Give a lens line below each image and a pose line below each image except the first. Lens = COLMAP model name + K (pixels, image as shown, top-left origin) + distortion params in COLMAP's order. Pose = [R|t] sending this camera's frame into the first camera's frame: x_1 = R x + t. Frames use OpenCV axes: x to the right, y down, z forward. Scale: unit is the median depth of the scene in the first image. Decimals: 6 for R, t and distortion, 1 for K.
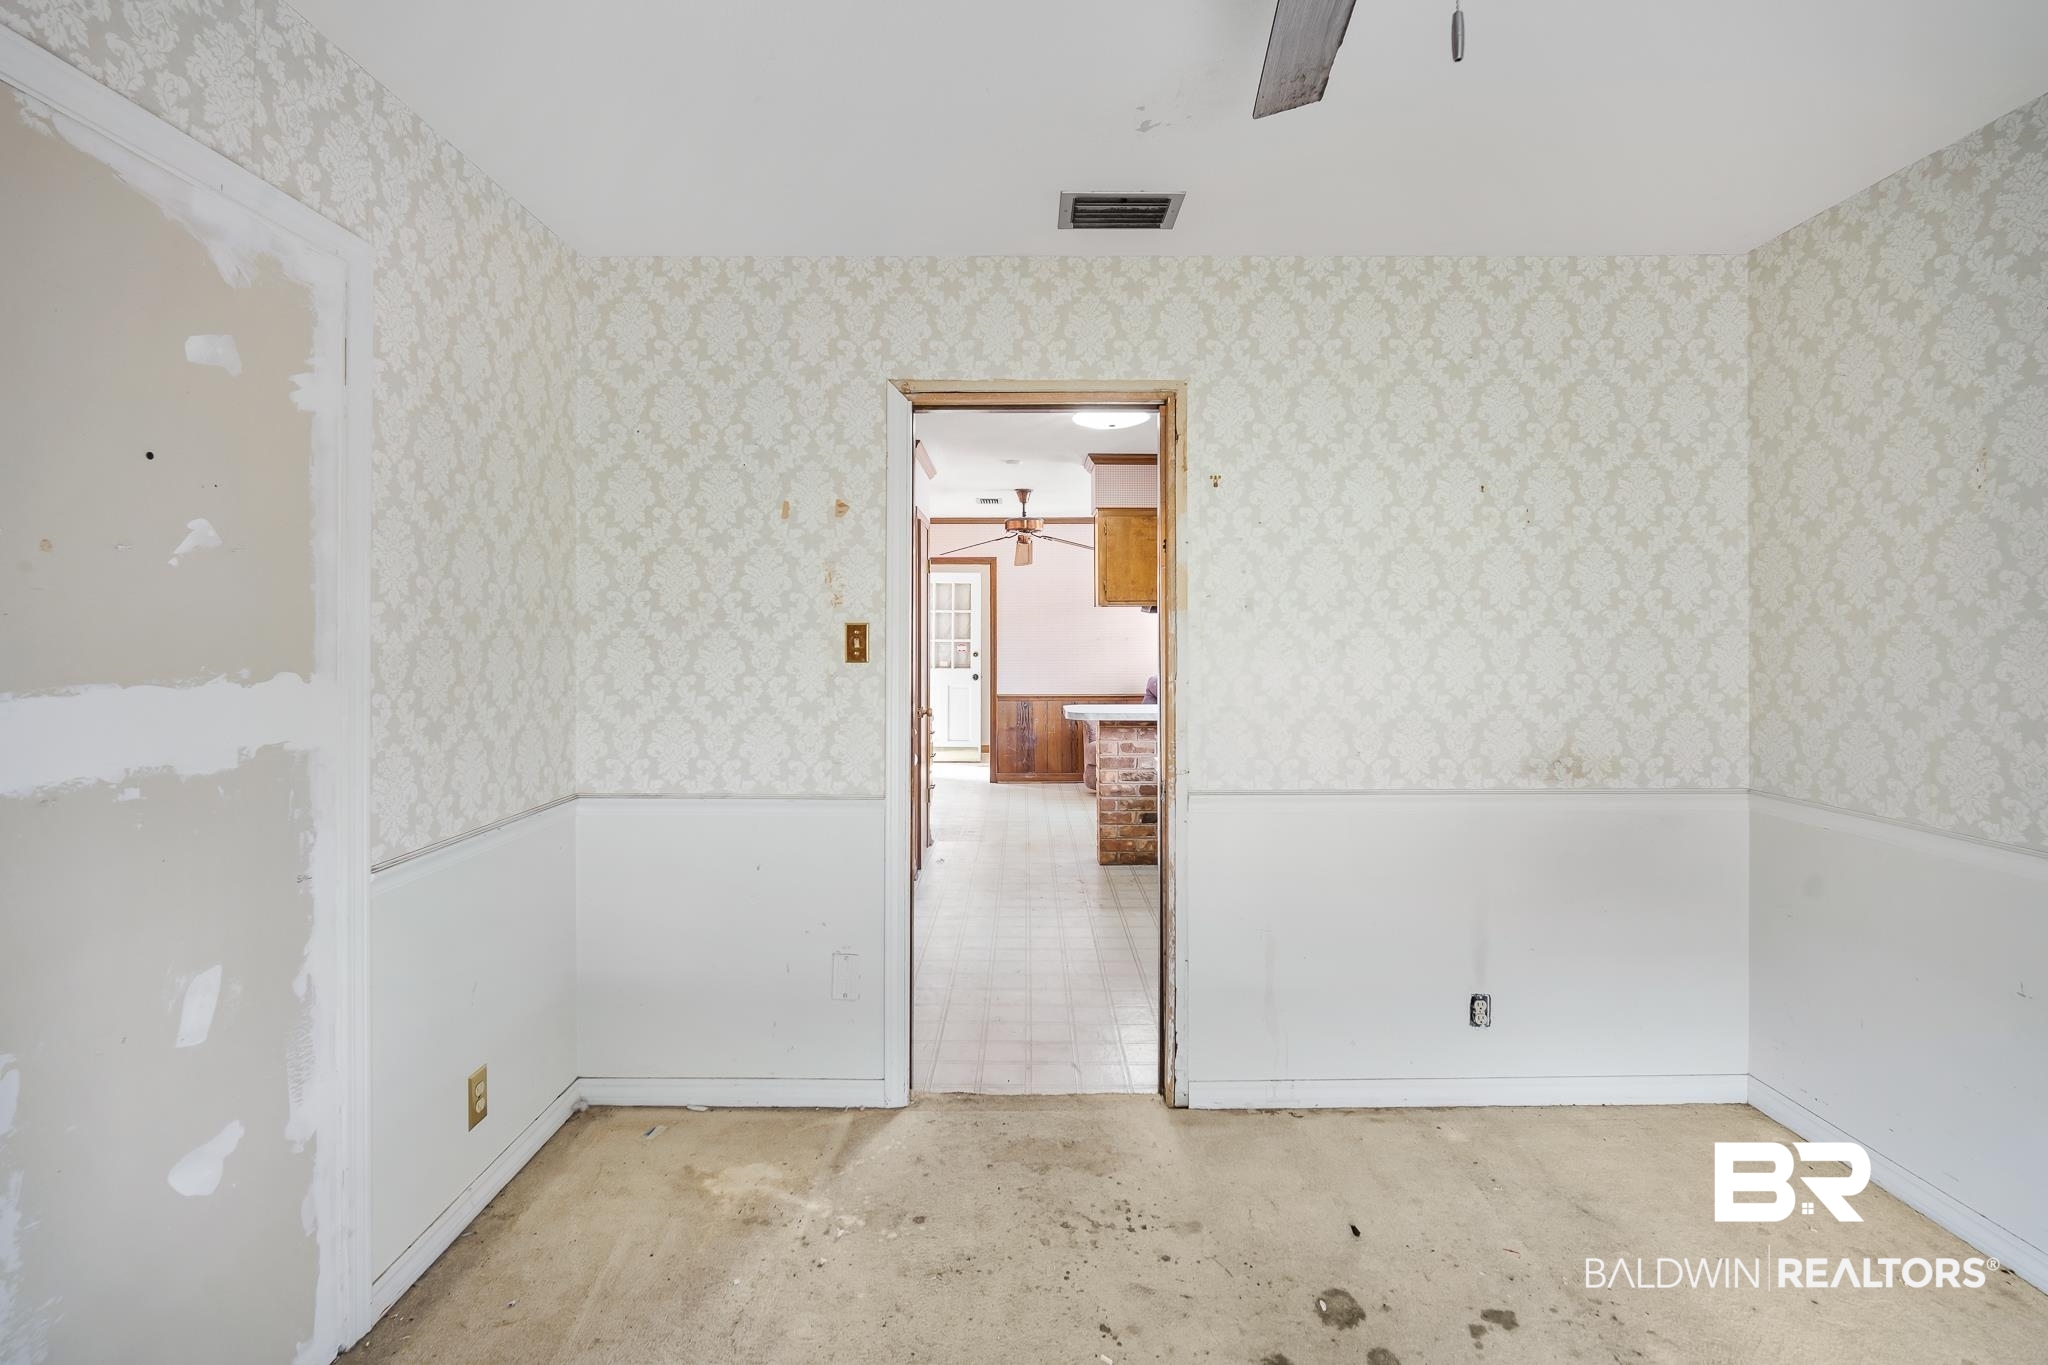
lens RADIAL K [[912.0, 0, 1023.5], [0, 912.0, 668.9], [0, 0, 1]] dist [-0.003879, -0.000480]
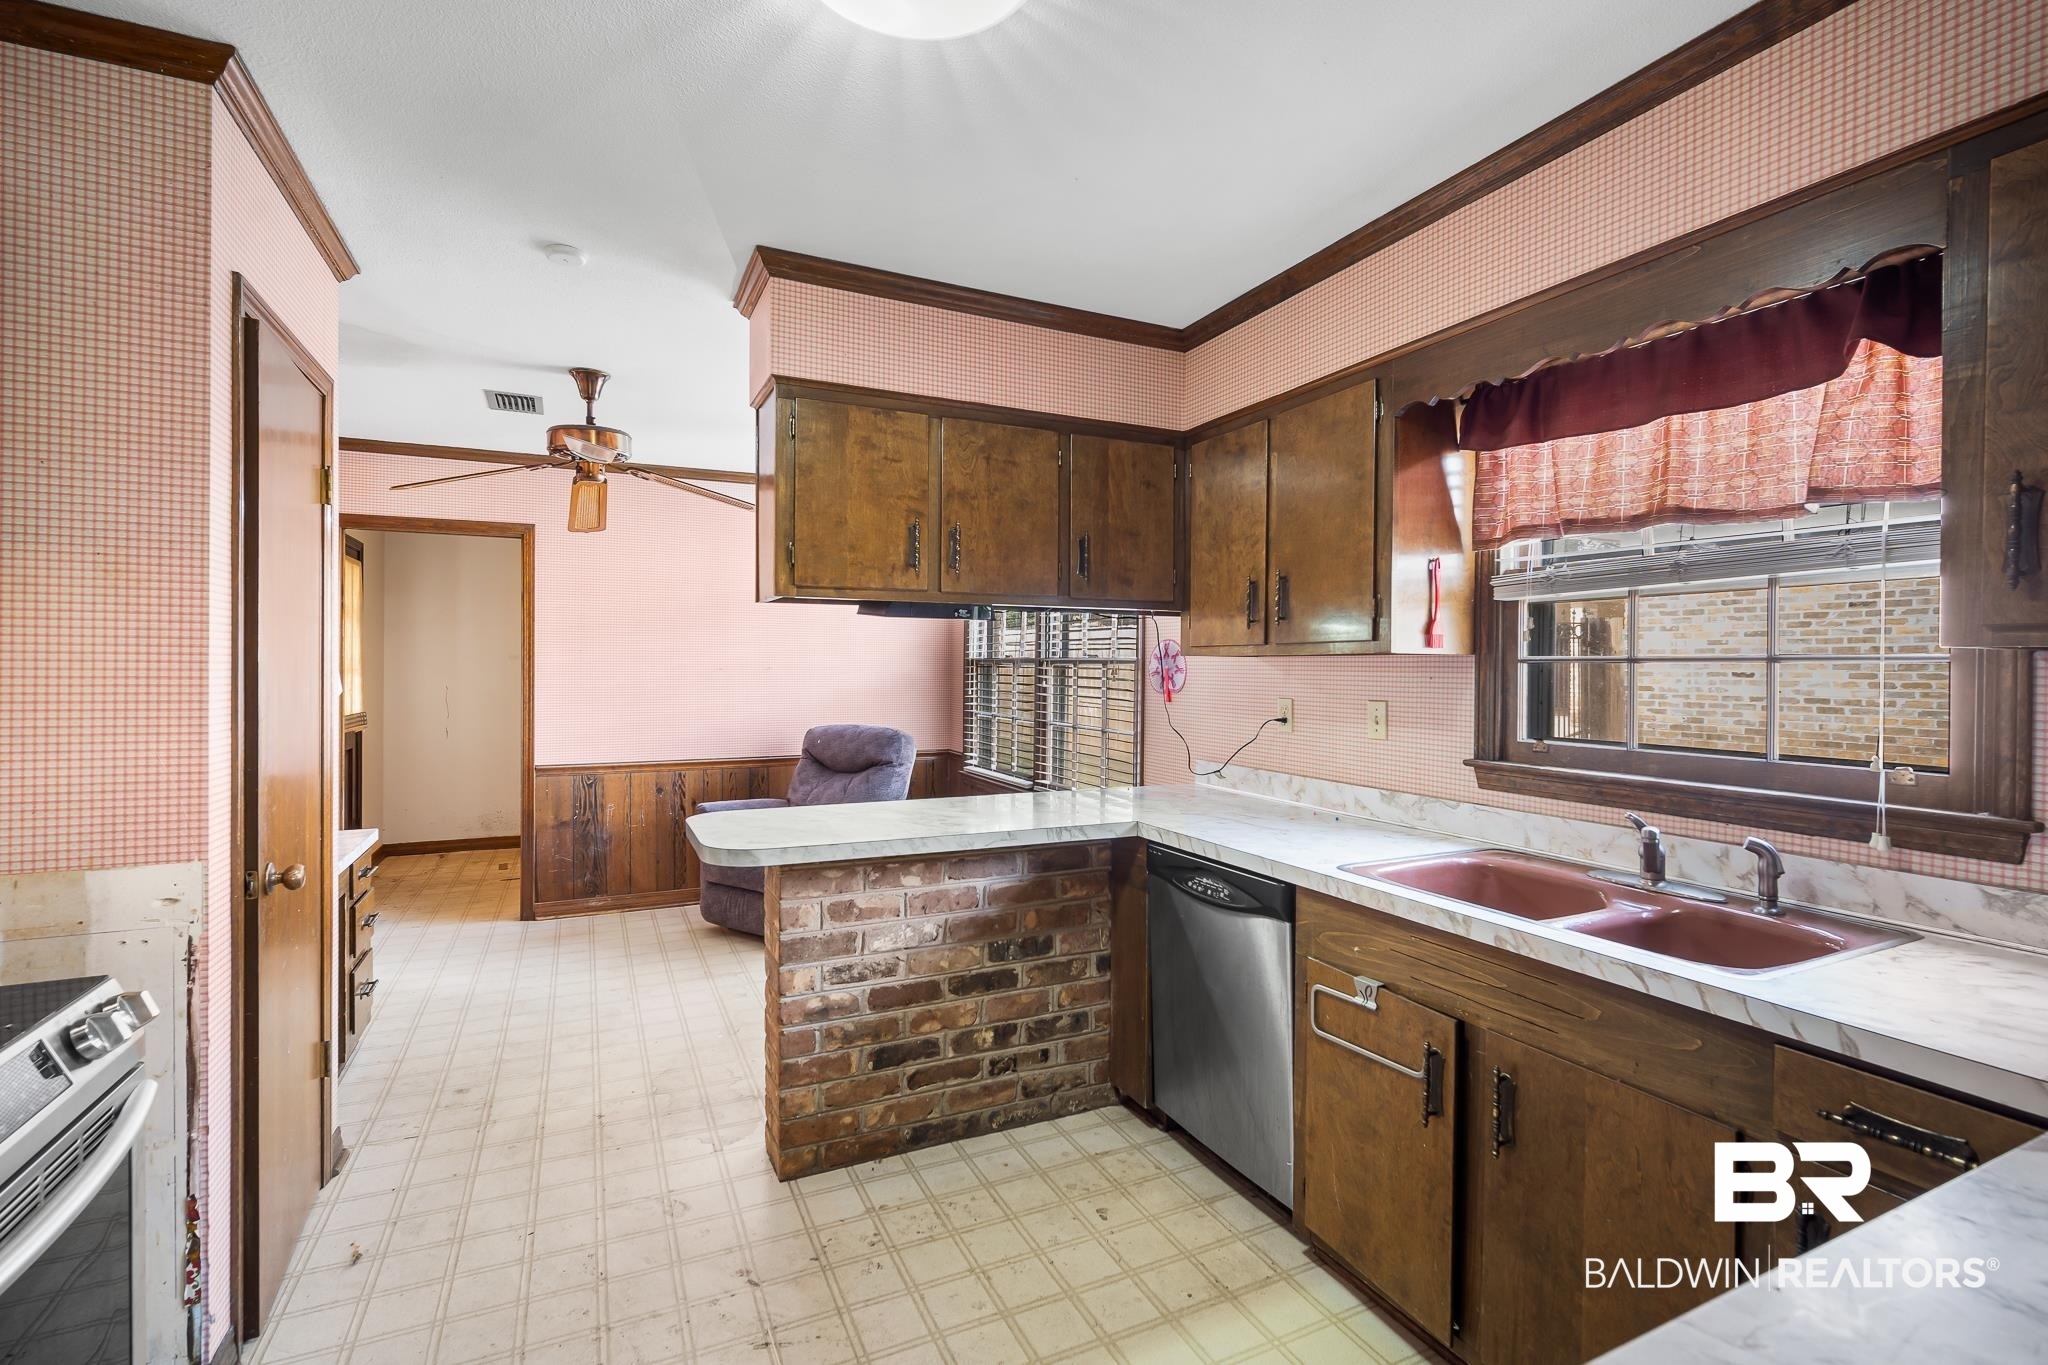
lens RADIAL K [[933.4, 0, 1046.6], [0, 933.4, 675.6], [0, 0, 1]] dist [-0.001658, 0.000038]
pose [[0.895891, 0.001648, 0.444271, -0.001605], [0.008815, 0.999730, -0.021485, -0.016176], [-0.444187, 0.023165, 0.895635, 0.429066]]
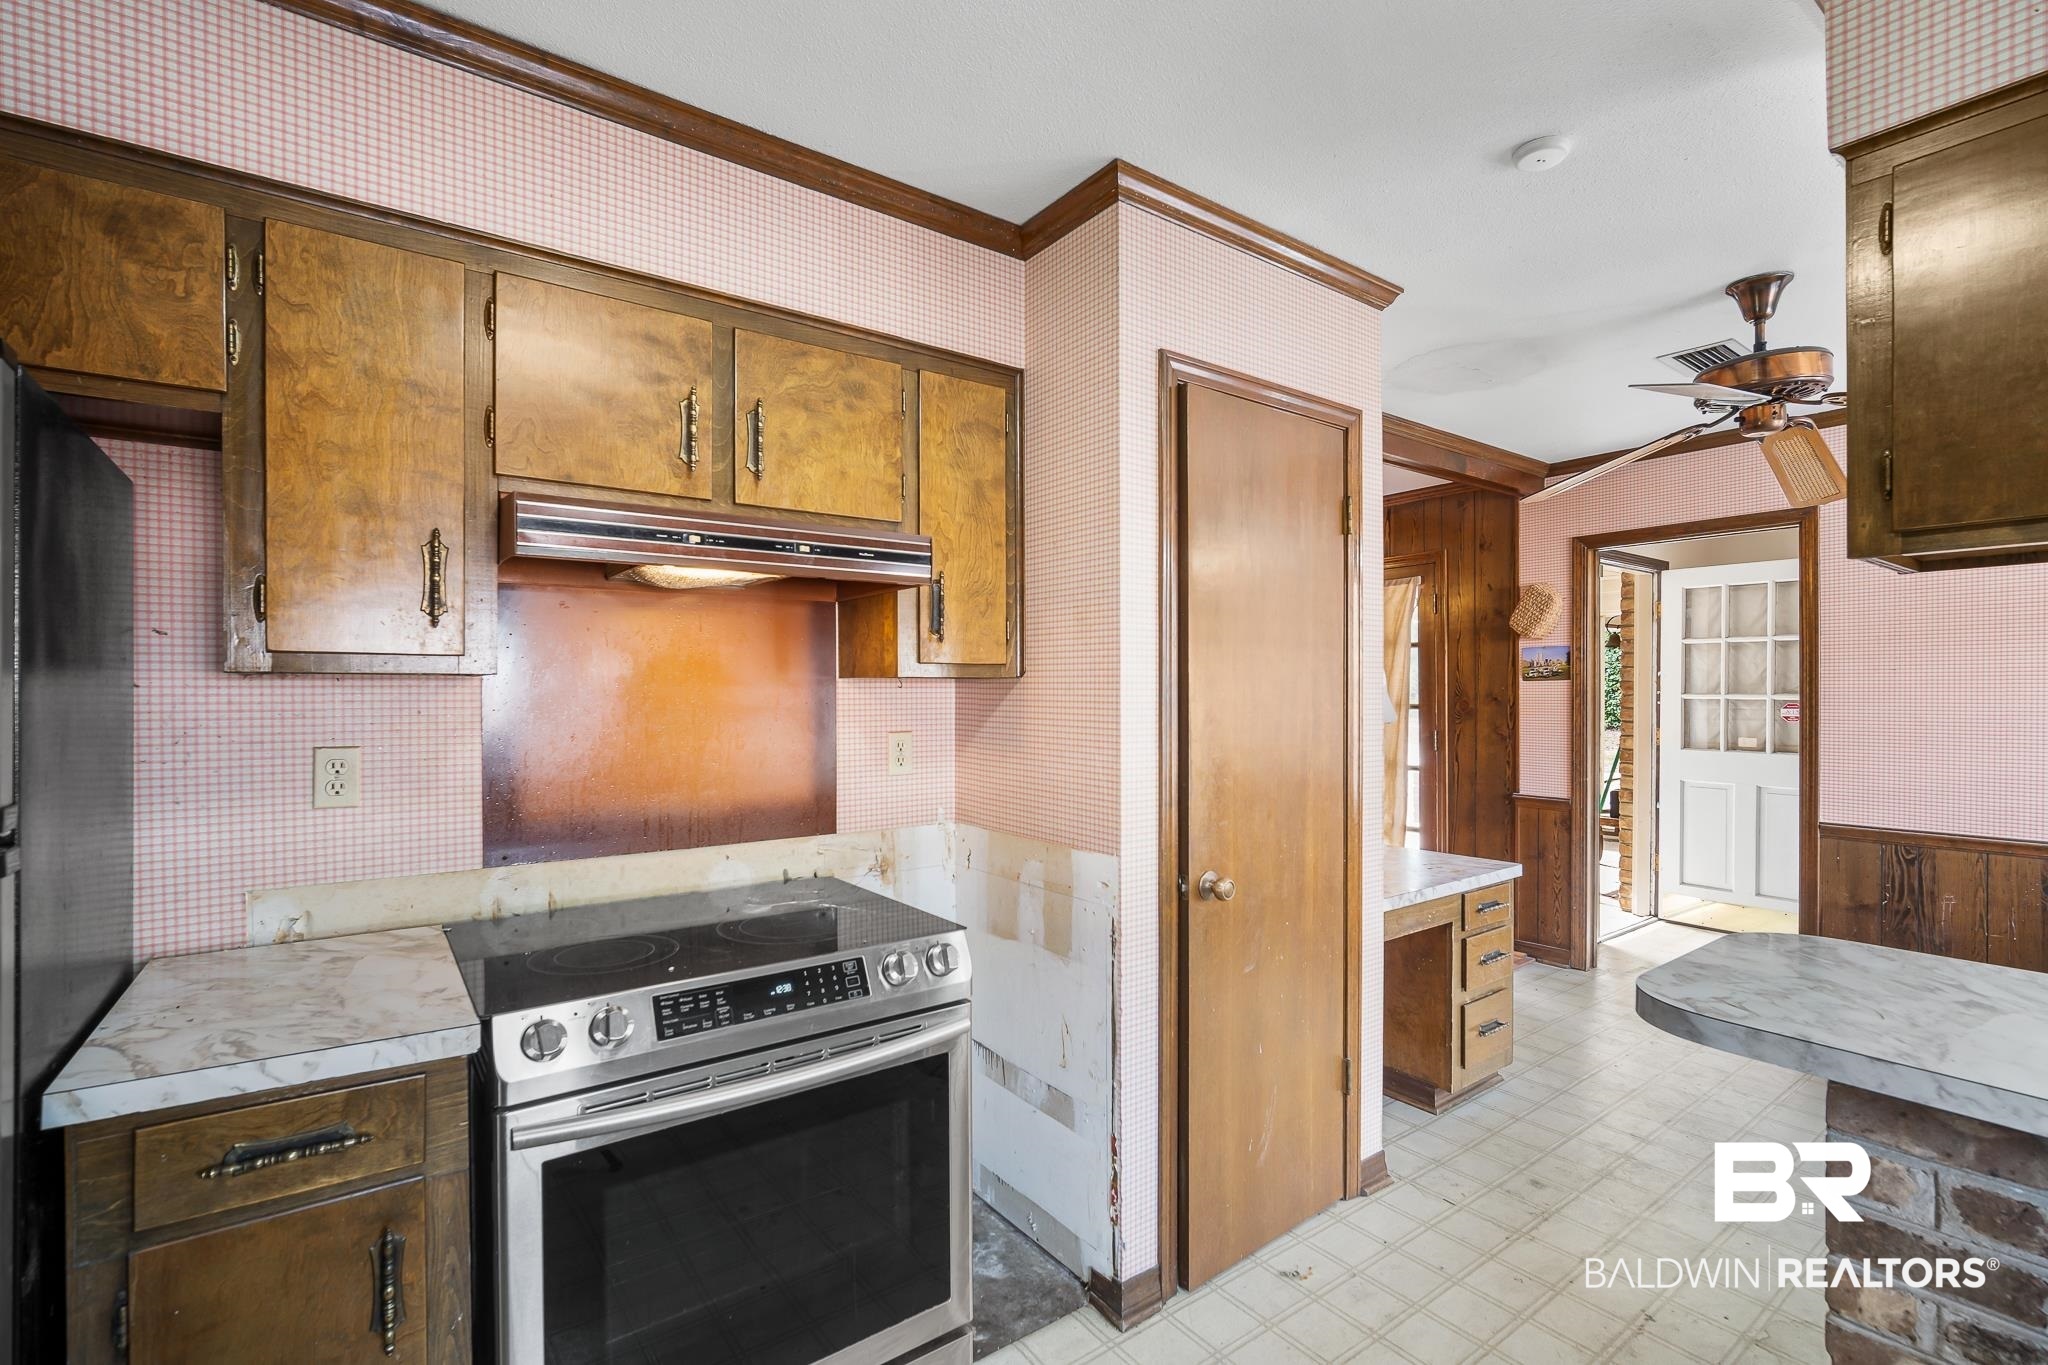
lens RADIAL K [[914.4, 0, 1022.5], [0, 914.4, 703.0], [0, 0, 1]] dist [-0.000300, -0.000403]
pose [[0.589210, 0.009942, -0.807918, 0.122850], [-0.026107, 0.999636, -0.006739, -0.020200], [0.807558, 0.025063, 0.589256, 0.556030]]
